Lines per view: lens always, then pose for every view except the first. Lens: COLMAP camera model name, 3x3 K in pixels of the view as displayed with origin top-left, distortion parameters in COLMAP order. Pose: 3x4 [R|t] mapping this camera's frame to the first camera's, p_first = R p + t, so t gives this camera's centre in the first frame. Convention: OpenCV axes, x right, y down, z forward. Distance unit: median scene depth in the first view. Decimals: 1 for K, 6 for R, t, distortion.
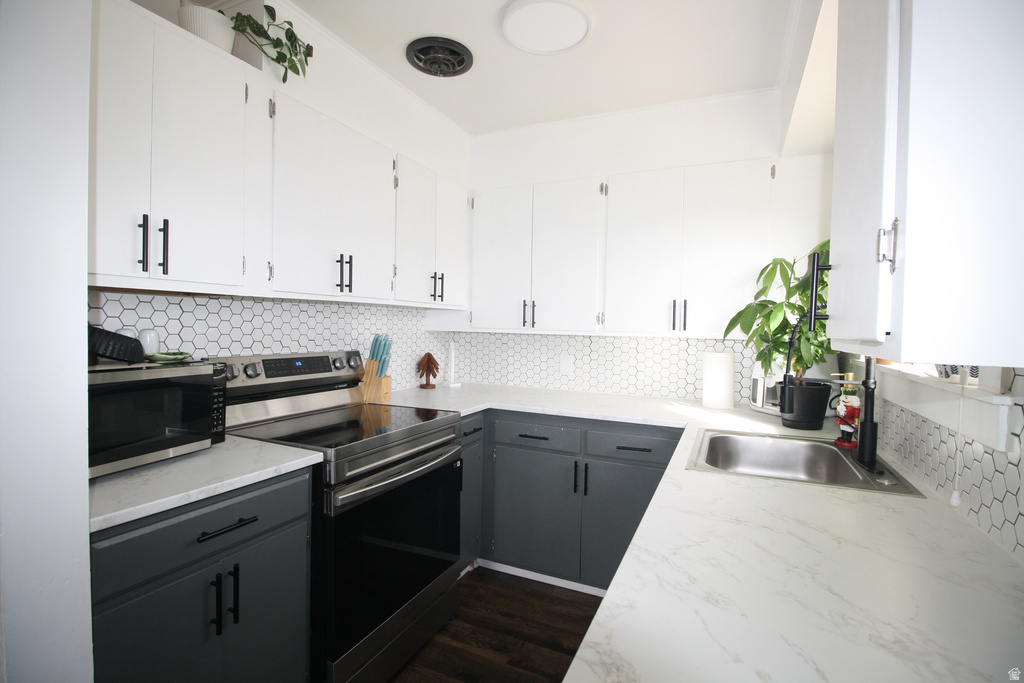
lens RADIAL K [[476.2, 0, 514.4], [0, 476.2, 337.8], [0, 0, 1]] dist [-0.000595, -0.012511]
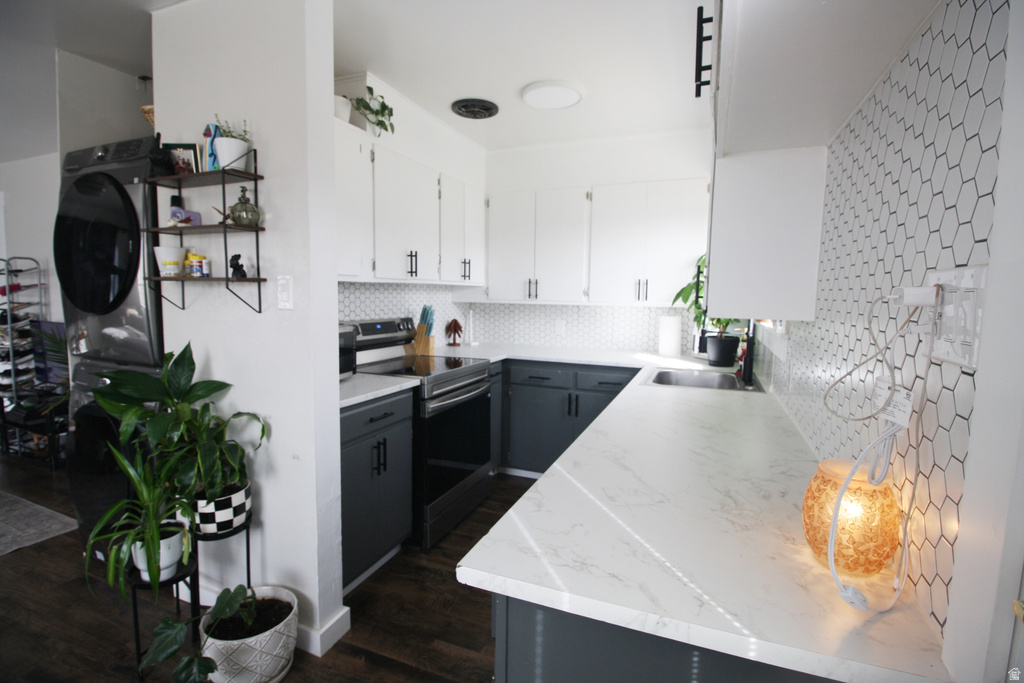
lens RADIAL K [[476.2, 0, 514.4], [0, 476.2, 337.8], [0, 0, 1]] dist [-0.000595, -0.012511]
pose [[0.999069, -0.010477, 0.041851, -0.090737], [0.007620, 0.997666, 0.067861, -0.005314], [-0.042464, -0.067479, 0.996817, -0.391194]]
